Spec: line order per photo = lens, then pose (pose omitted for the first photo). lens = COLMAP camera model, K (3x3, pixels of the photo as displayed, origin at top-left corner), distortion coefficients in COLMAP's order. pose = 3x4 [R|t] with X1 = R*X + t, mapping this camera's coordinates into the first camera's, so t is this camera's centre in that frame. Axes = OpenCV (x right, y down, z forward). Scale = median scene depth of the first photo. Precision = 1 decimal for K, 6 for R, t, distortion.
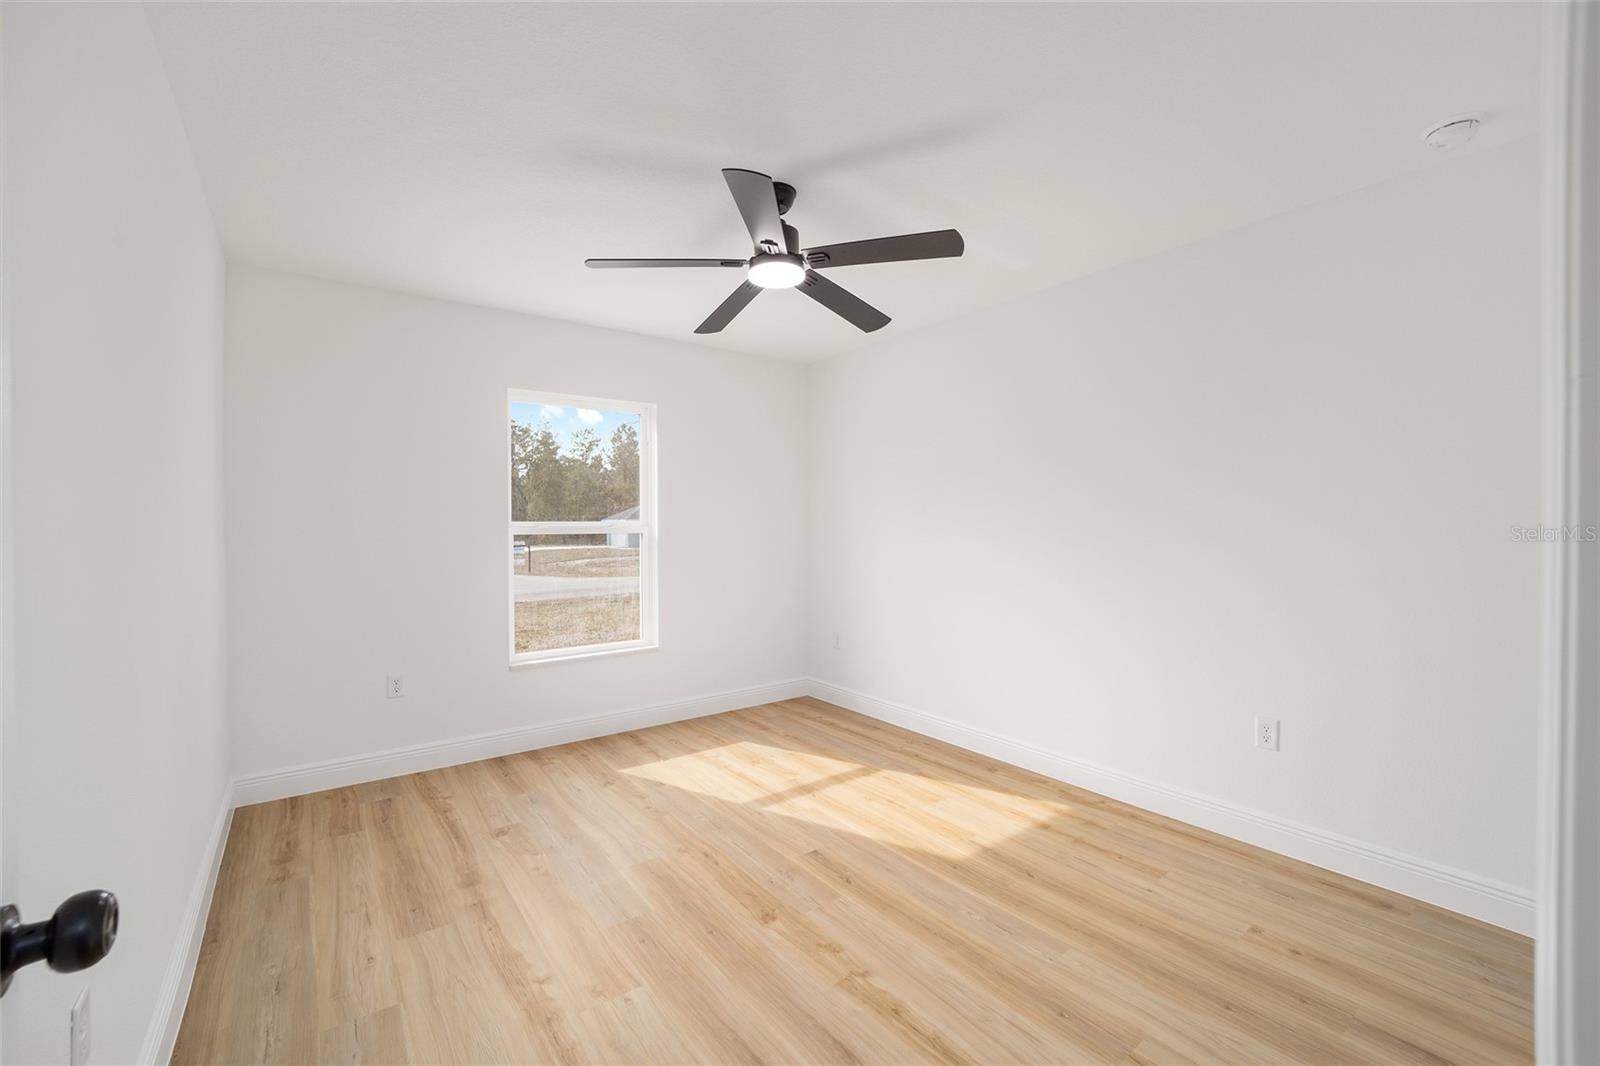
lens RADIAL K [[649.9, 0, 795.9], [0, 649.9, 531.4], [0, 0, 1]] dist [-0.029818, 0.004538]
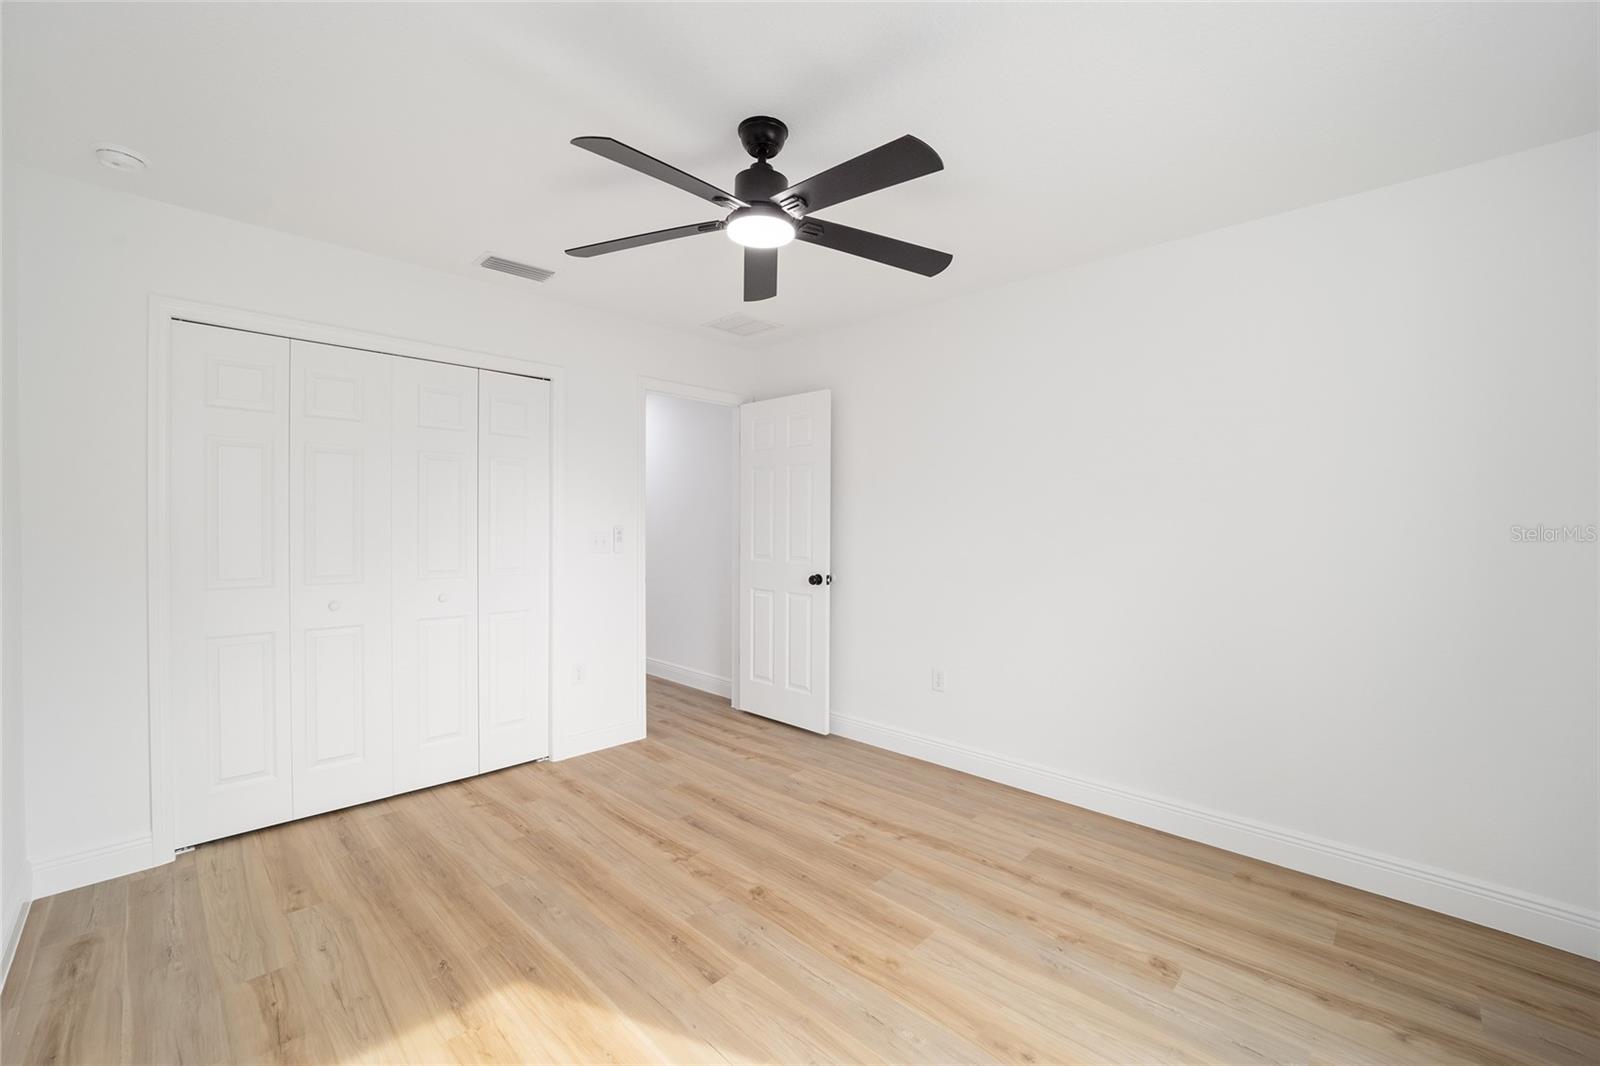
lens RADIAL K [[649.9, 0, 795.9], [0, 649.9, 531.4], [0, 0, 1]] dist [-0.029818, 0.004538]
pose [[-0.988659, -0.001881, -0.150165, 0.053119], [-0.005363, 0.999726, 0.022786, -0.025338], [0.150081, 0.023333, -0.988398, 1.938488]]
